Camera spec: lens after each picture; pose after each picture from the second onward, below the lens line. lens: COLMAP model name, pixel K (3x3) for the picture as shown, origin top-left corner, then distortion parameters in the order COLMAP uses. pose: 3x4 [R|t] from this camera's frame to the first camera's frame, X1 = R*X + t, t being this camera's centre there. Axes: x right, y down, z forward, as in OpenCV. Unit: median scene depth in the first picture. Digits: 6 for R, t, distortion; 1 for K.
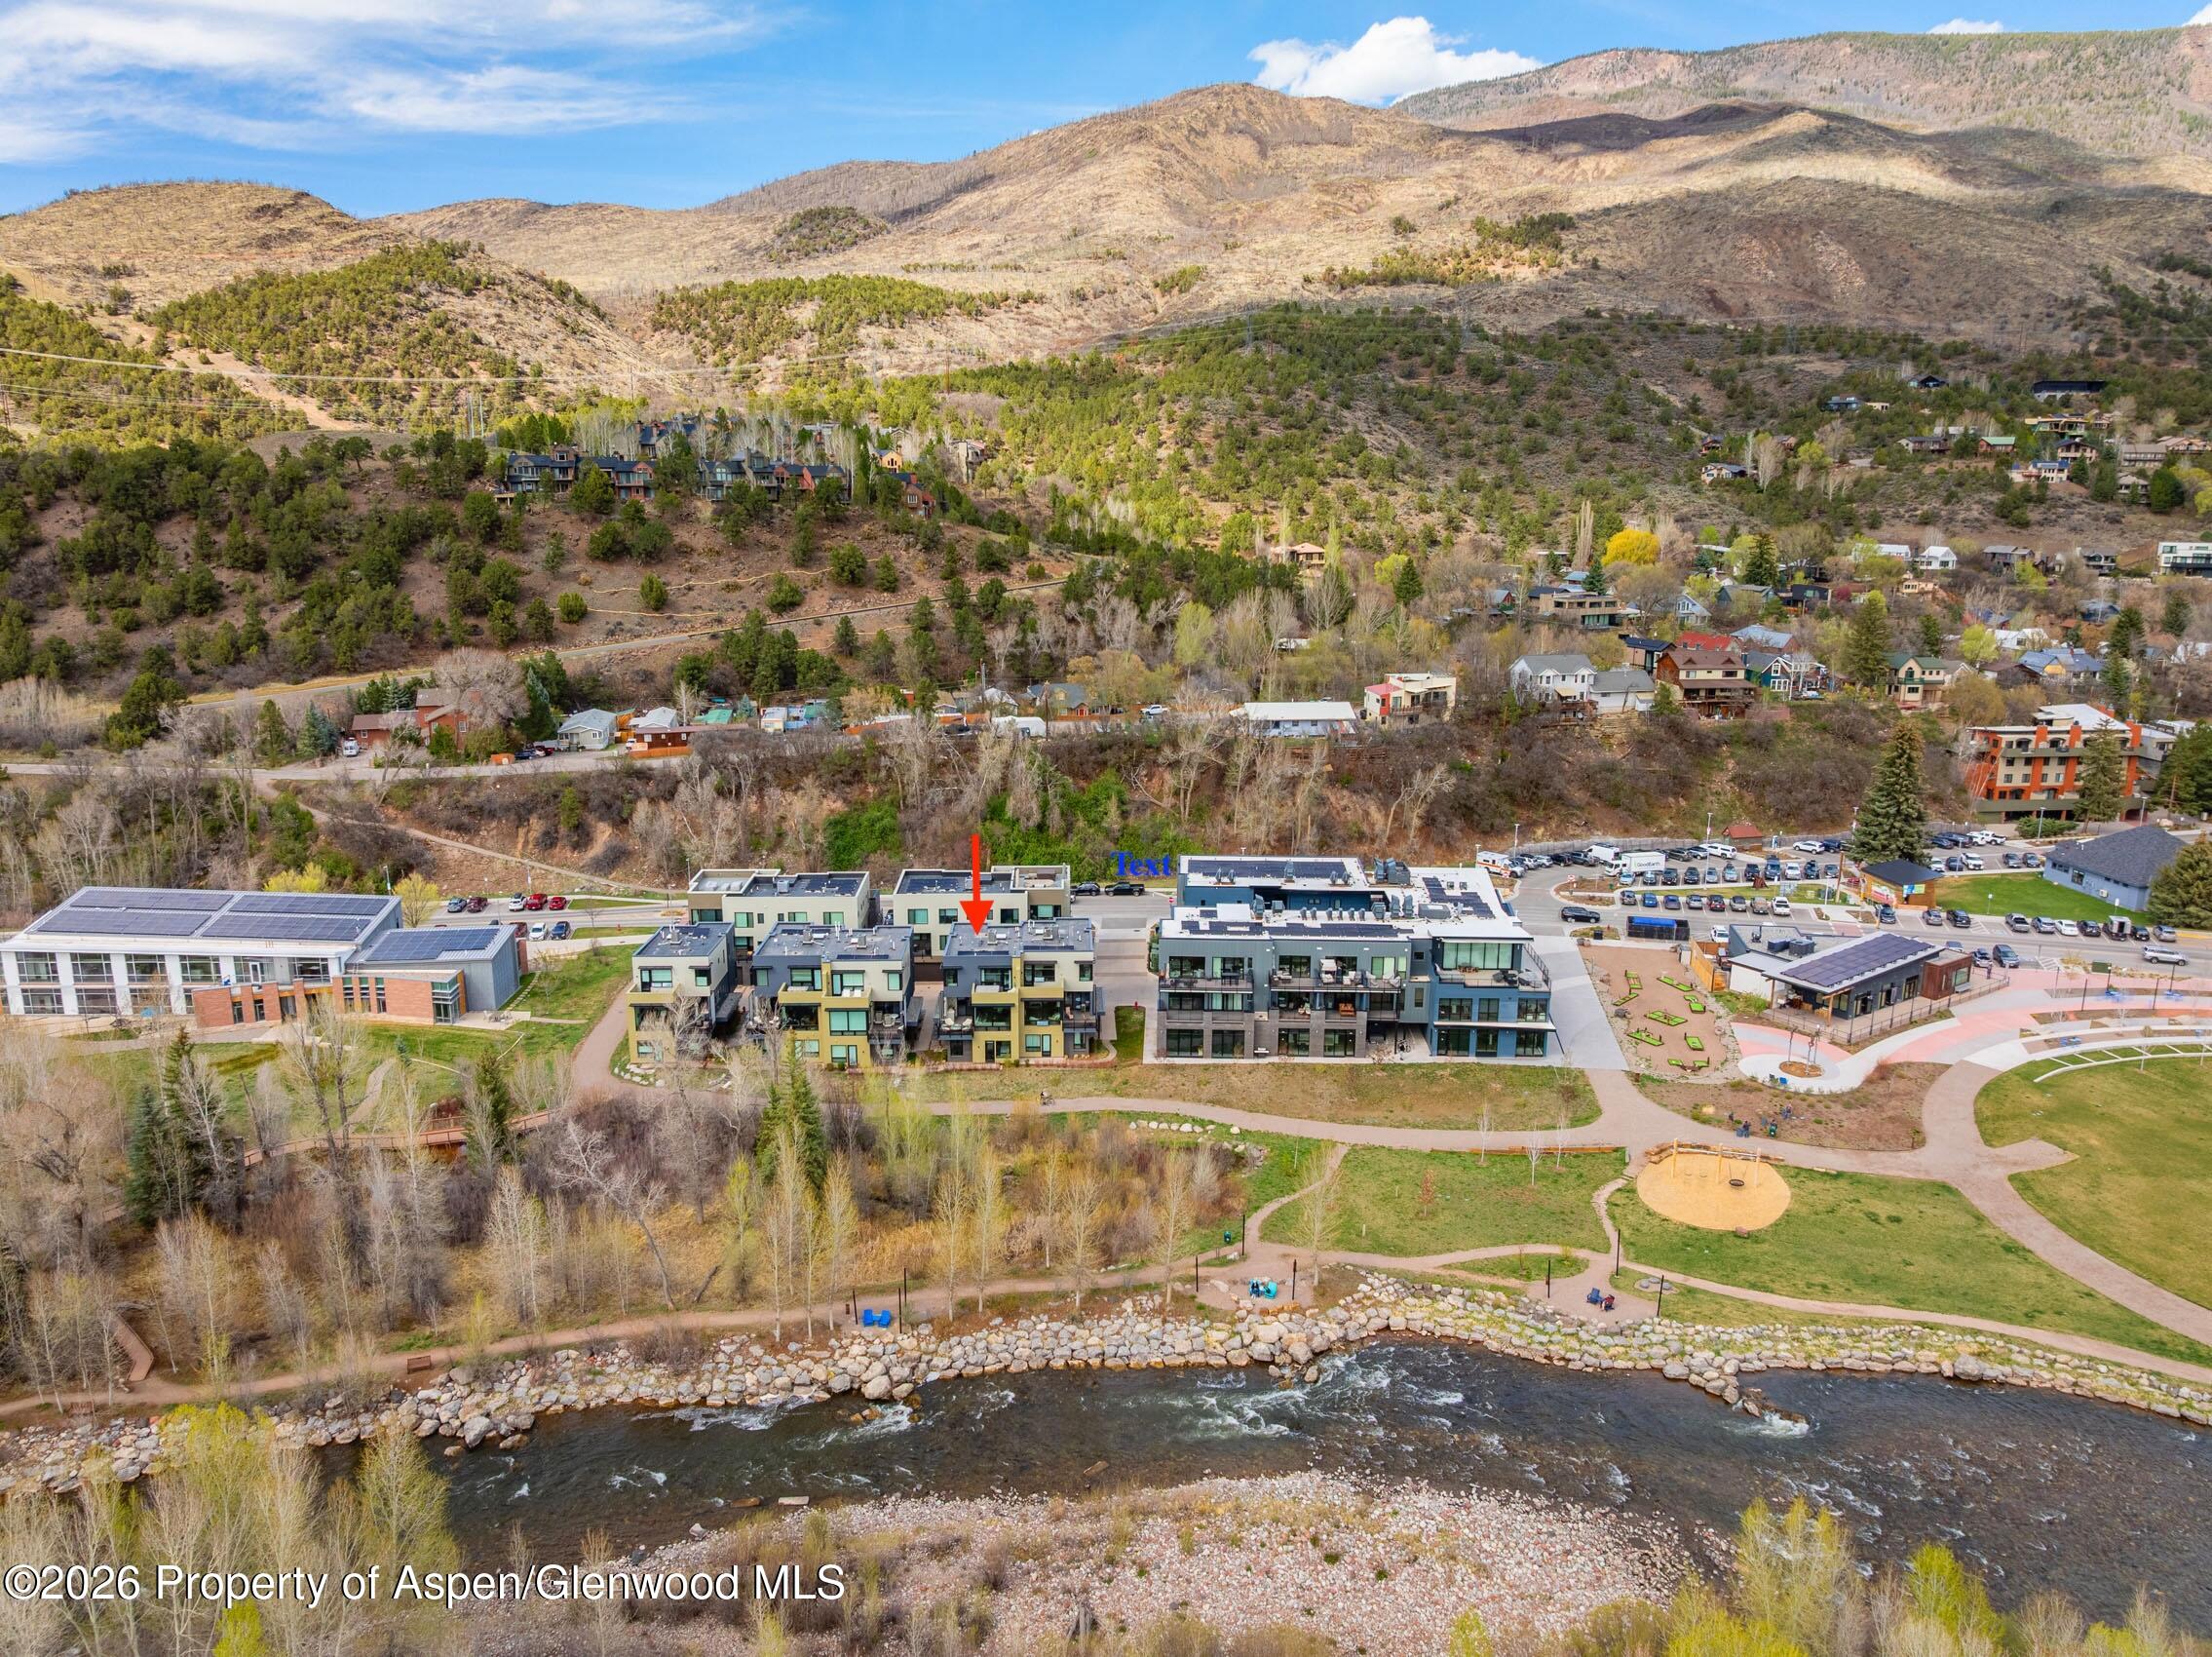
lens RADIAL K [[1572.3, 0, 1106.0], [0, 1572.3, 828.5], [0, 0, 1]] dist [-0.030345, -0.014688]
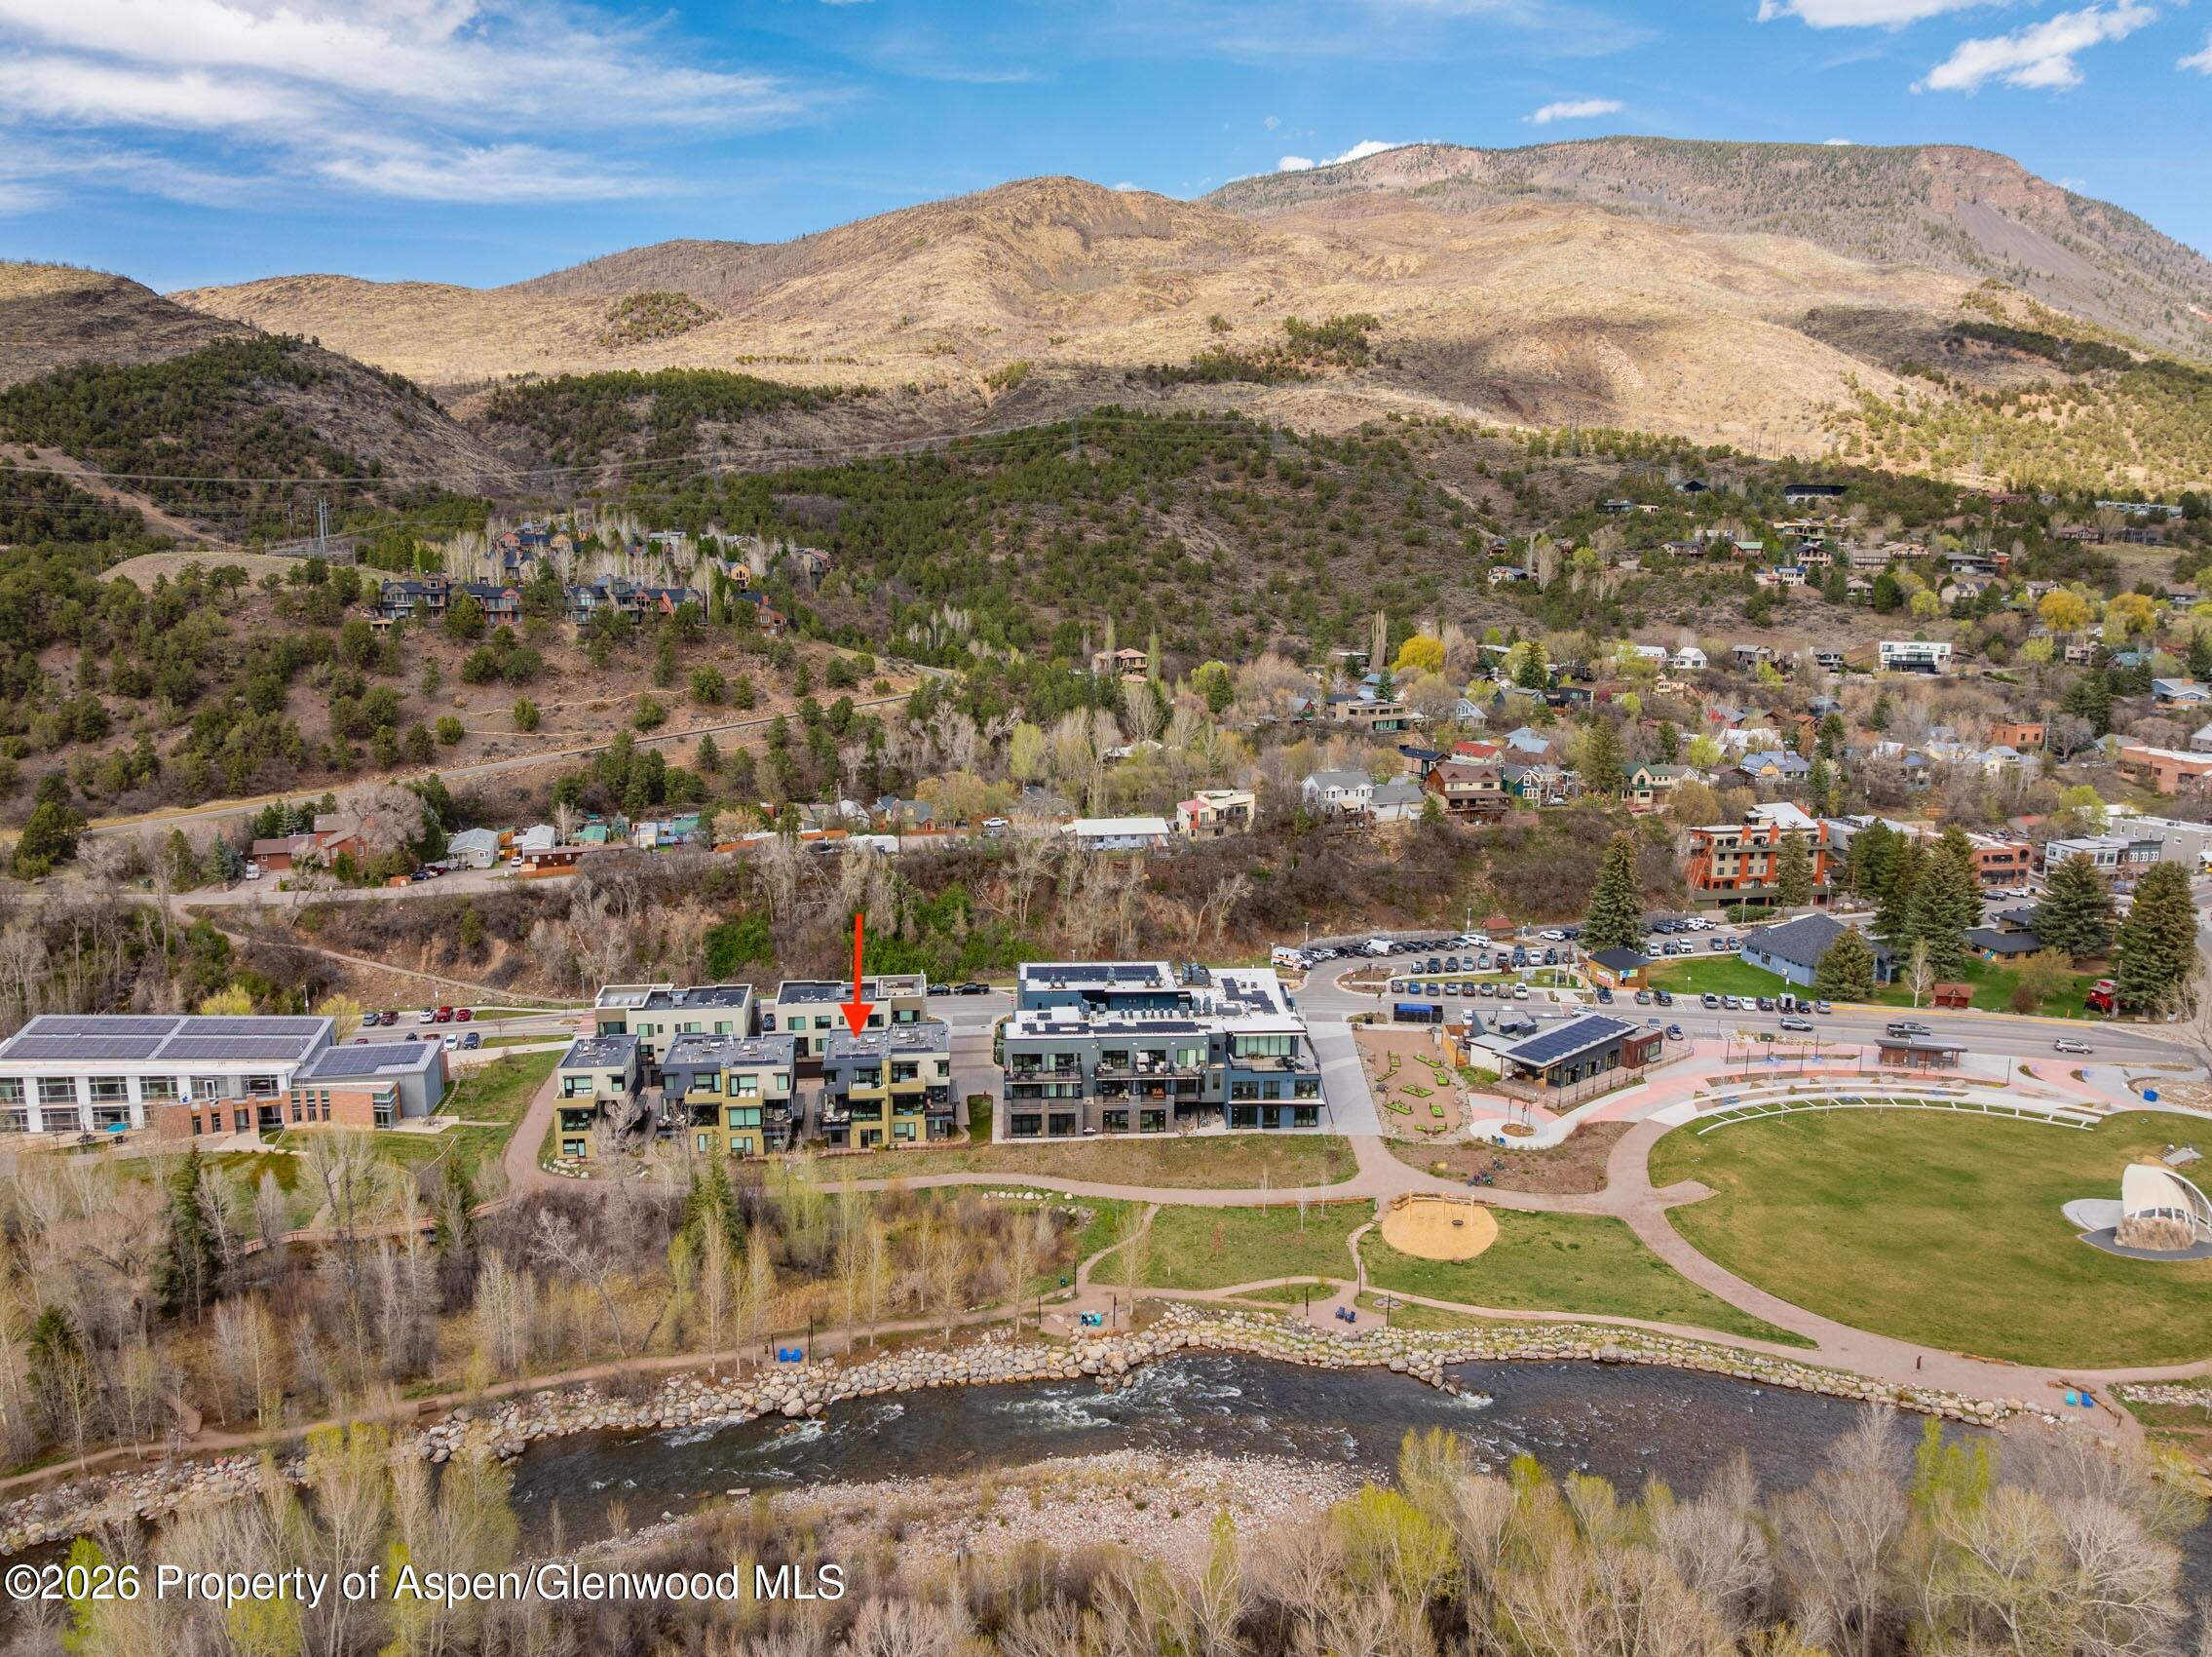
lens RADIAL K [[1572.3, 0, 1106.0], [0, 1572.3, 828.5], [0, 0, 1]] dist [-0.030345, -0.014688]
pose [[0.994405, -0.015500, 0.104496, -0.009213], [0.019782, 0.999001, -0.040066, -0.033469], [-0.103771, 0.041909, 0.993718, -0.172552]]
